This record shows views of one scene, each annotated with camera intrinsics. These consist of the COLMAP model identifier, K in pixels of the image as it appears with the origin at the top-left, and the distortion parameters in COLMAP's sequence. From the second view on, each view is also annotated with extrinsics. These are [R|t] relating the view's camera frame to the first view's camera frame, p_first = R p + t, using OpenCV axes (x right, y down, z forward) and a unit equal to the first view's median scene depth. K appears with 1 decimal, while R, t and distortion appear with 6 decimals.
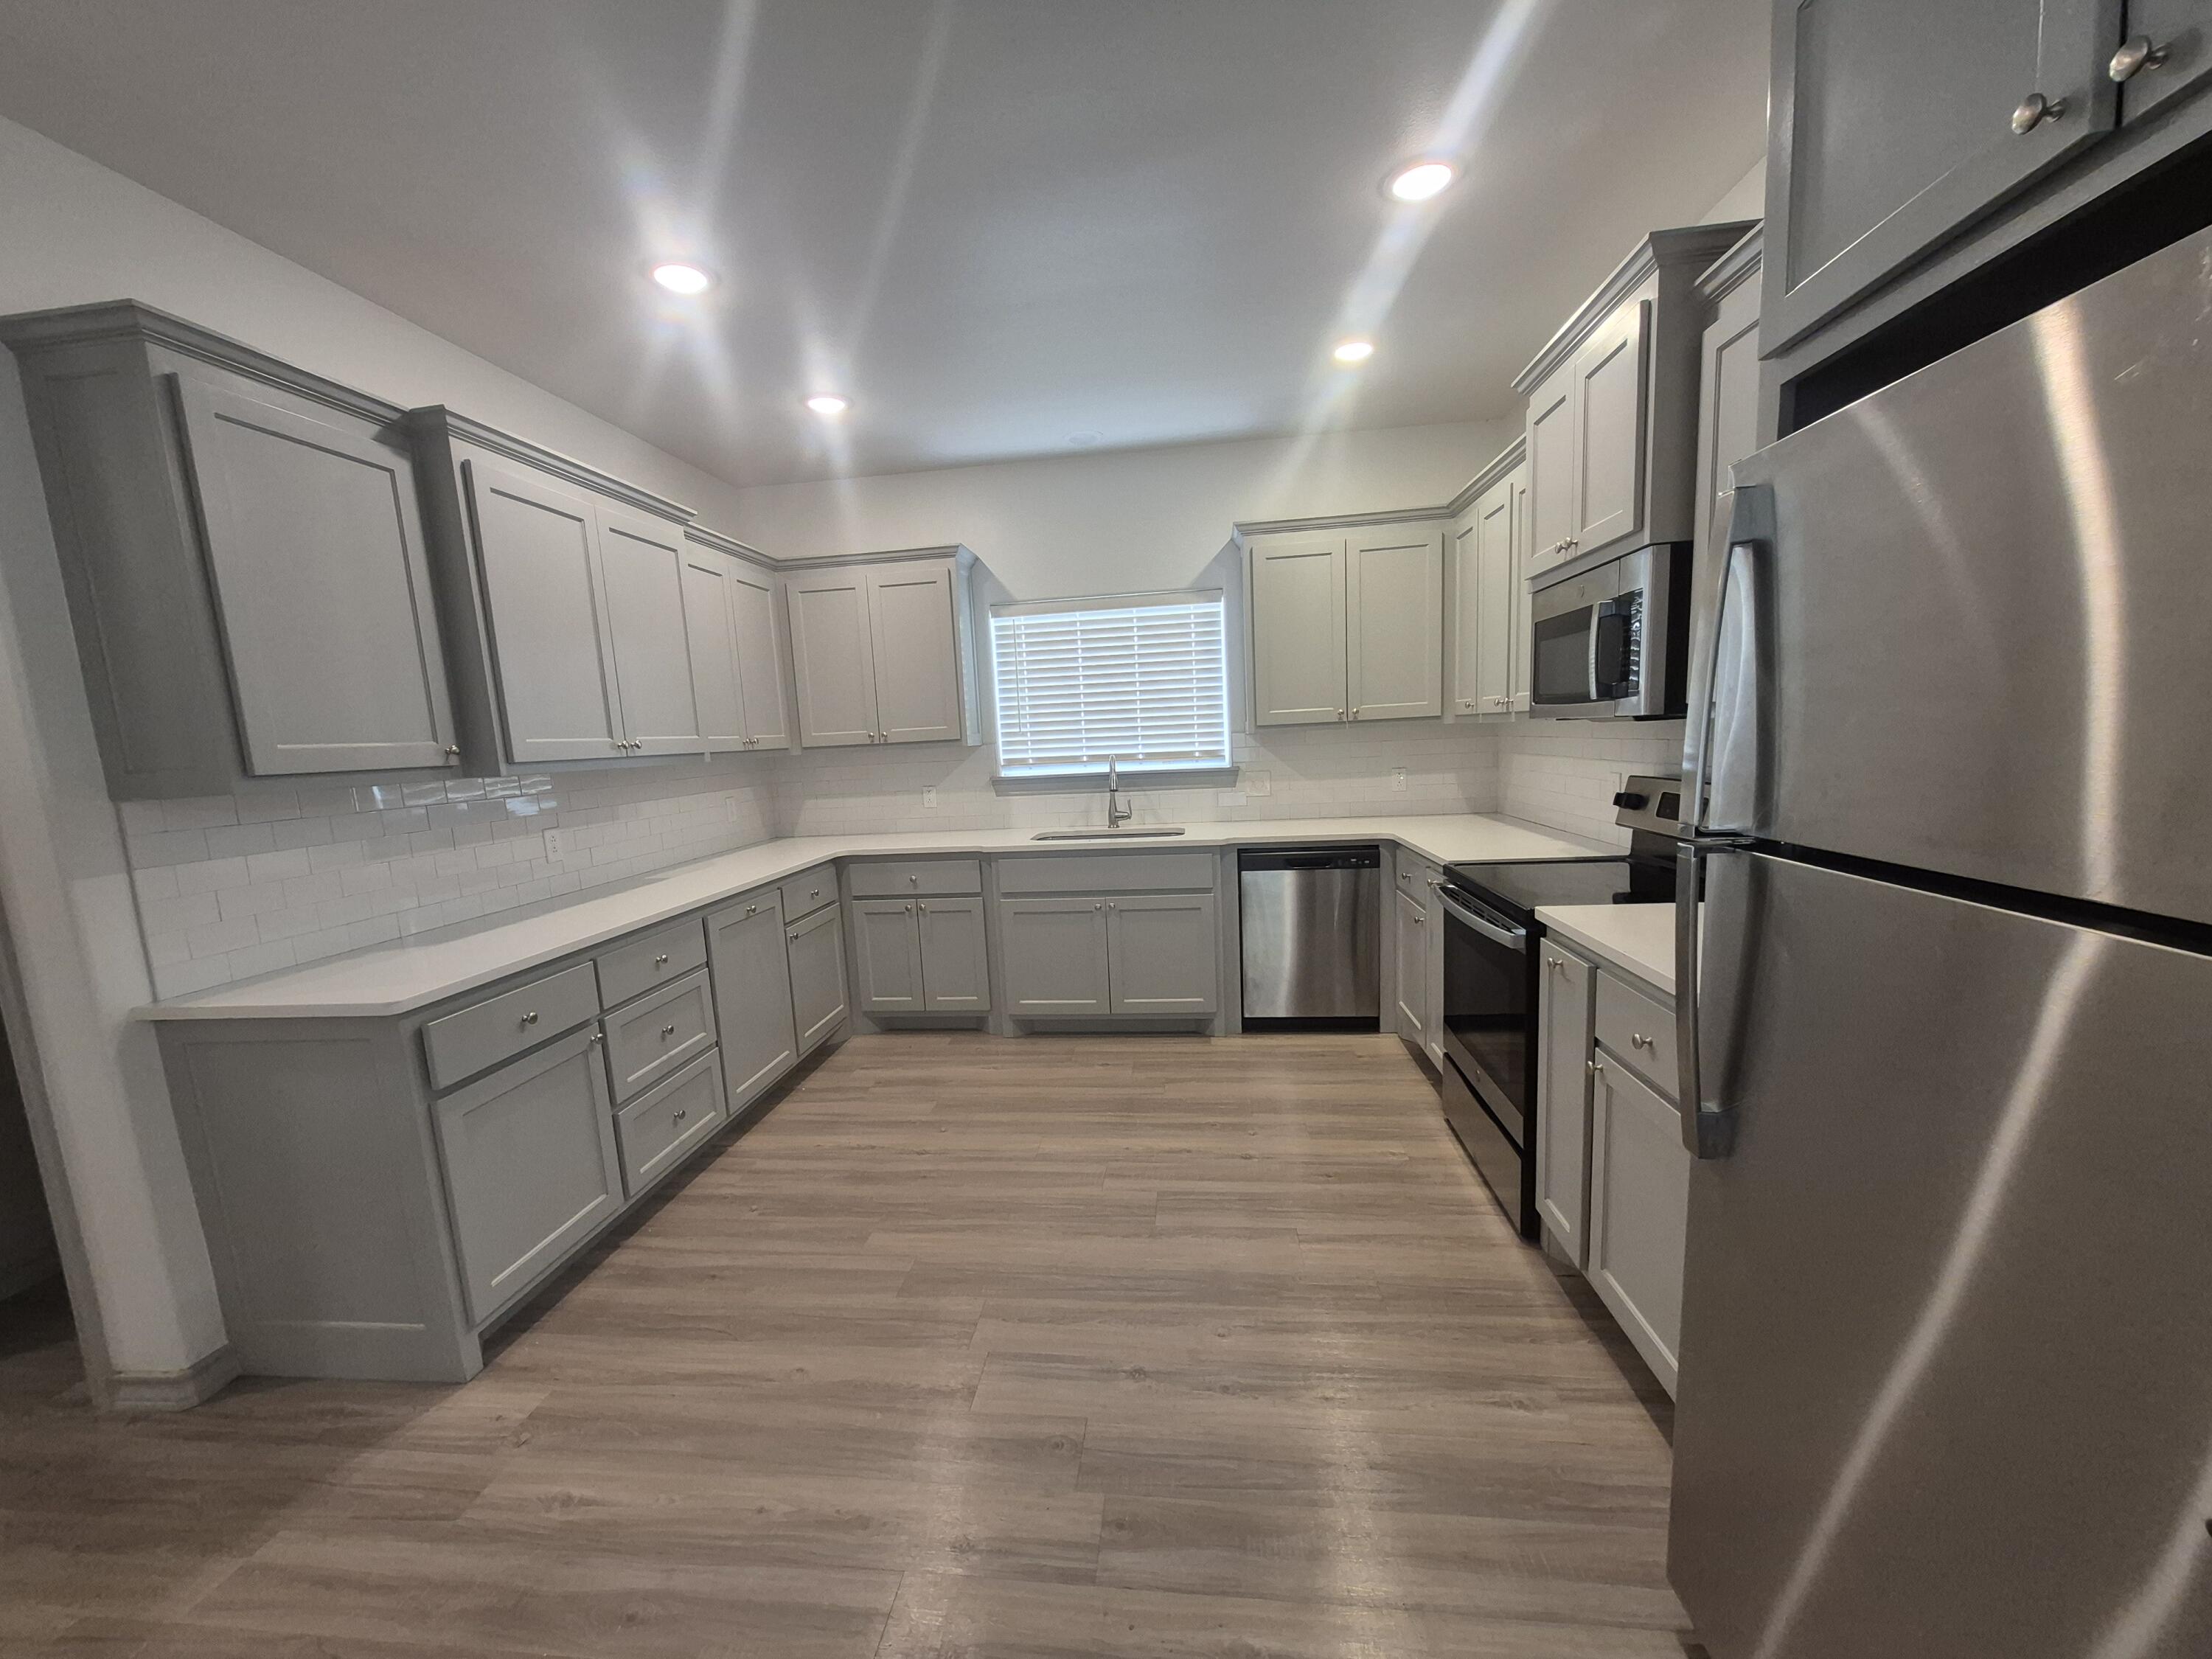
lens RADIAL K [[863.5, 0, 1084.0], [0, 863.5, 857.6], [0, 0, 1]] dist [0.000540, -0.000453]
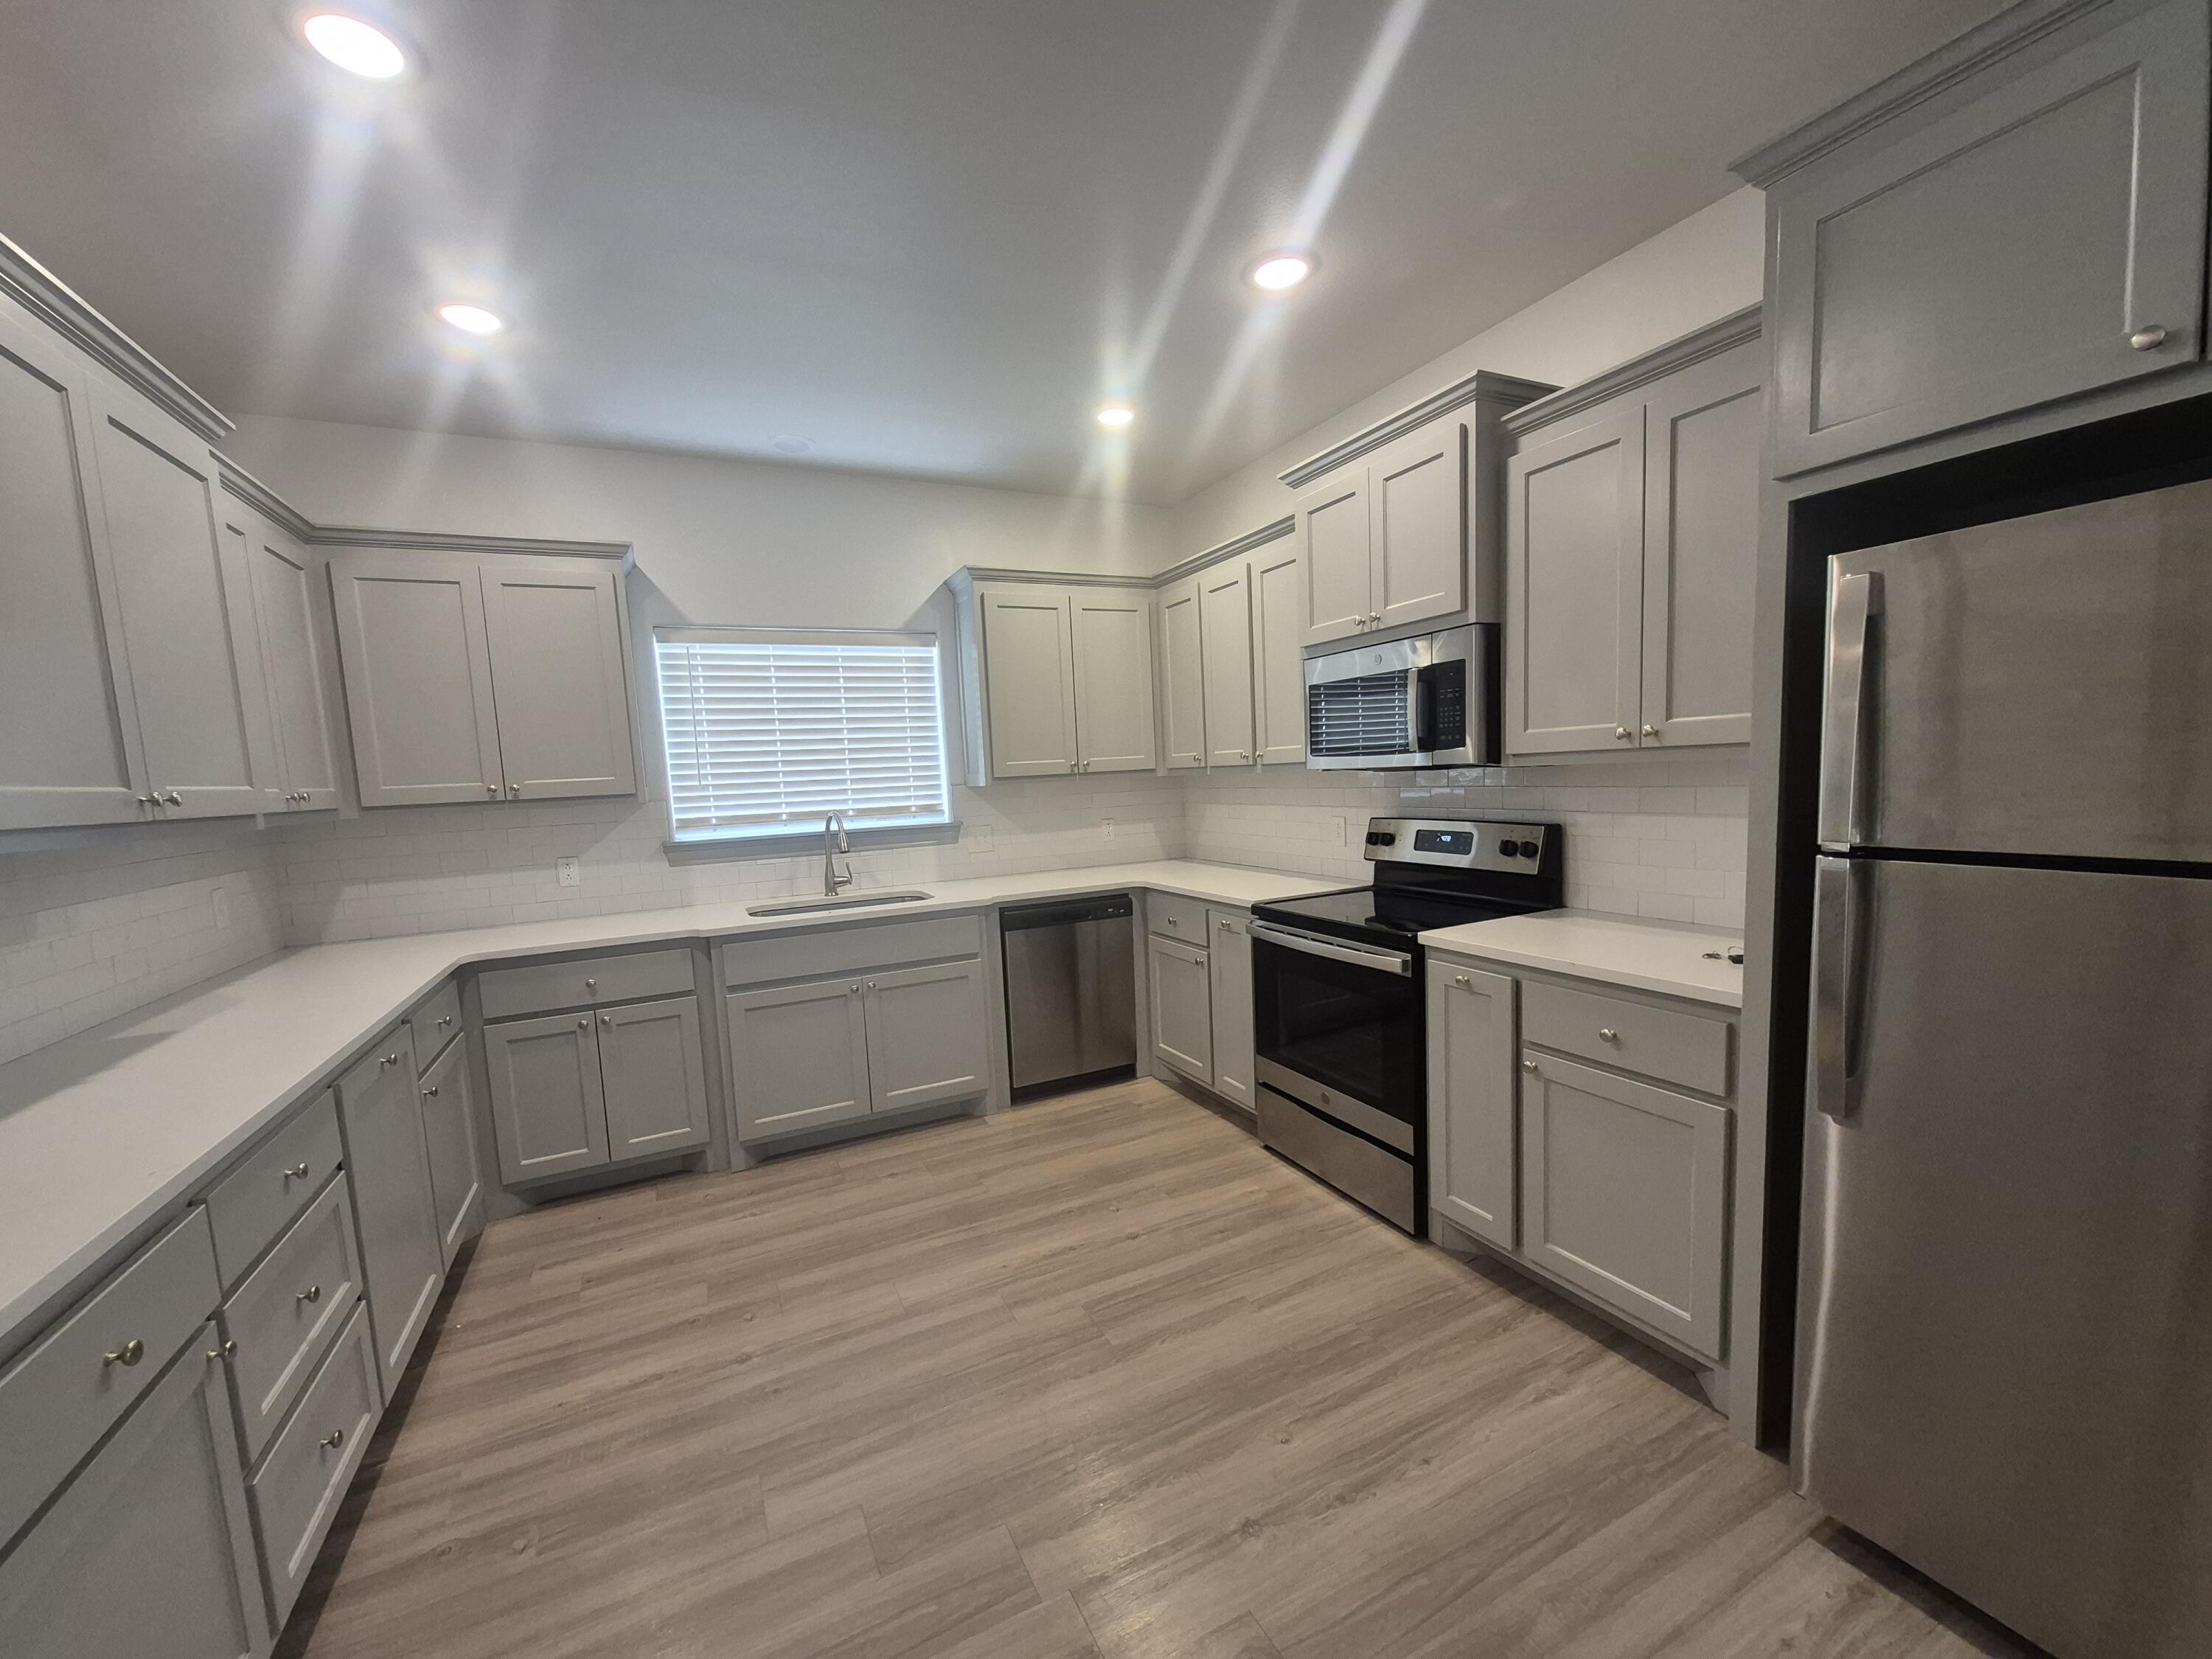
lens RADIAL K [[863.5, 0, 1084.0], [0, 863.5, 857.6], [0, 0, 1]] dist [0.000540, -0.000453]
pose [[0.840508, -0.045039, 0.539923, -0.245733], [0.083076, 0.995468, -0.046288, -0.013192], [-0.535391, 0.083760, 0.840441, 0.160051]]
